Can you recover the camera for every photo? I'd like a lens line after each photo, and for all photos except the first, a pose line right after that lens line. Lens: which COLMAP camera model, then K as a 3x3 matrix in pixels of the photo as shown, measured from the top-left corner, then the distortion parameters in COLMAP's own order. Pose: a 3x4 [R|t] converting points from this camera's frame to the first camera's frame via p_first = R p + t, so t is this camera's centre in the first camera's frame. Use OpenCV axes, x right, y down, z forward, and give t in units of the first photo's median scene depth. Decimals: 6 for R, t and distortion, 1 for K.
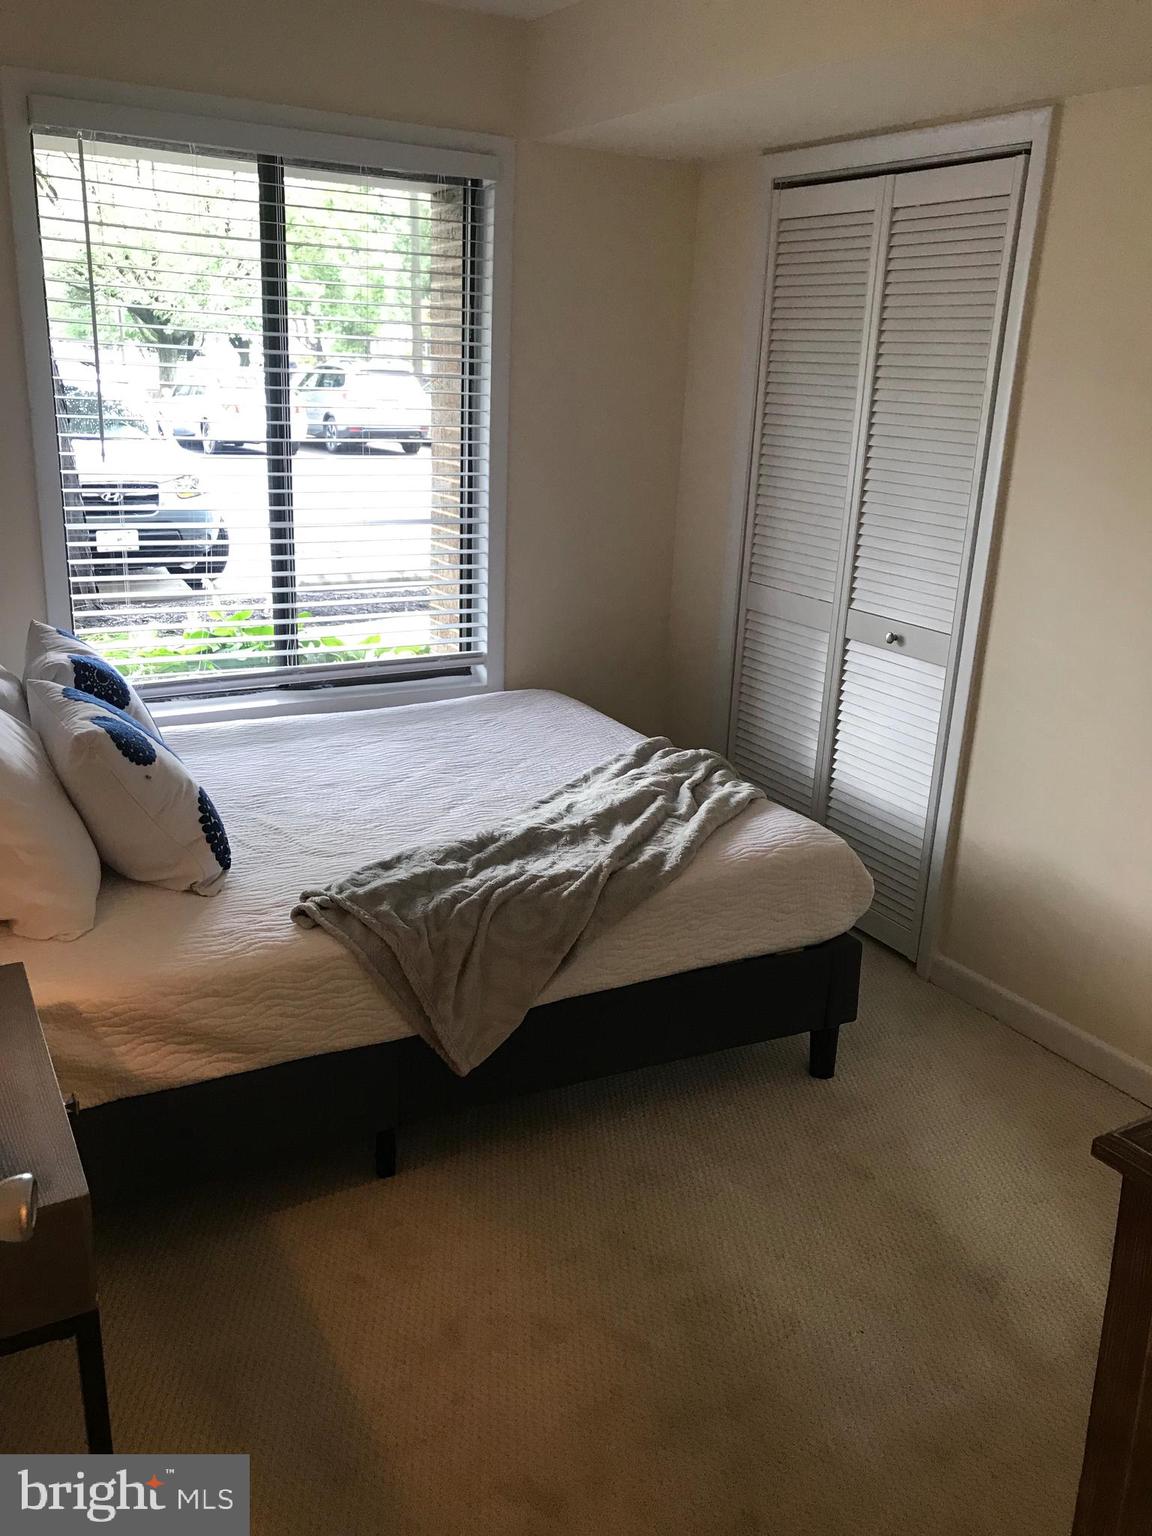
lens RADIAL K [[1272.9, 0, 588.7], [0, 1272.9, 769.8], [0, 0, 1]] dist [0.115489, -0.246082]
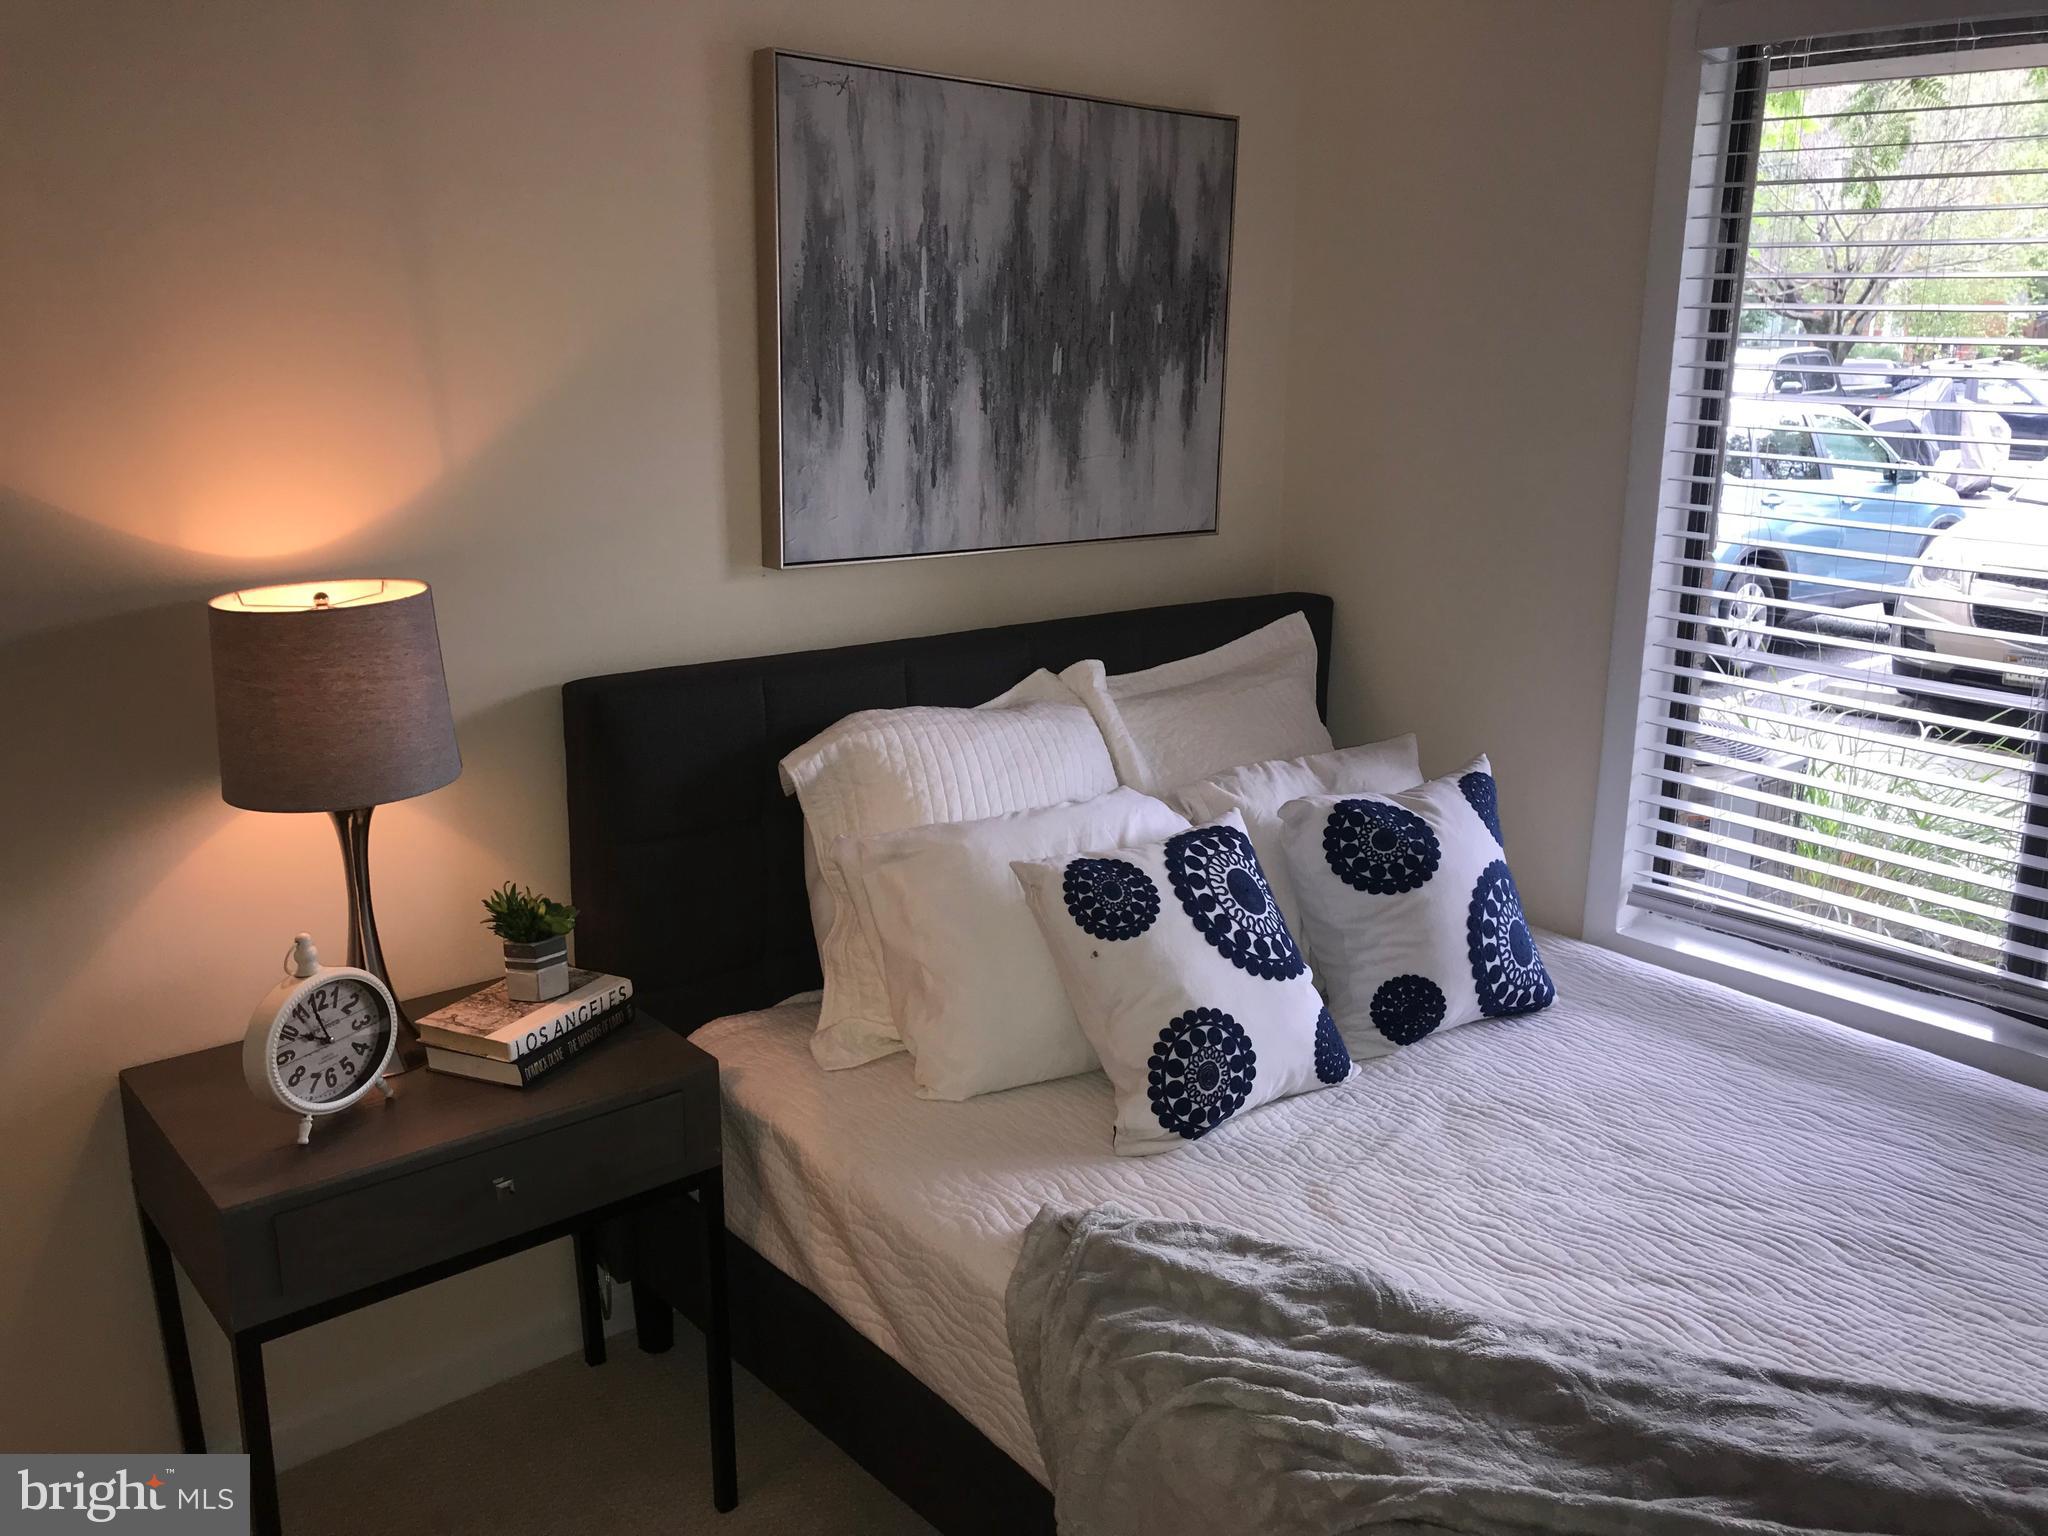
lens RADIAL K [[1654.4, 0, 1024.0], [0, 1654.4, 768.0], [0, 0, 1]] dist [-0.007154, -0.010942]
pose [[0.181836, 0.212626, -0.960065, 0.472104], [-0.305991, 0.940103, 0.150250, -0.200451], [0.934508, 0.266451, 0.236007, 0.640761]]
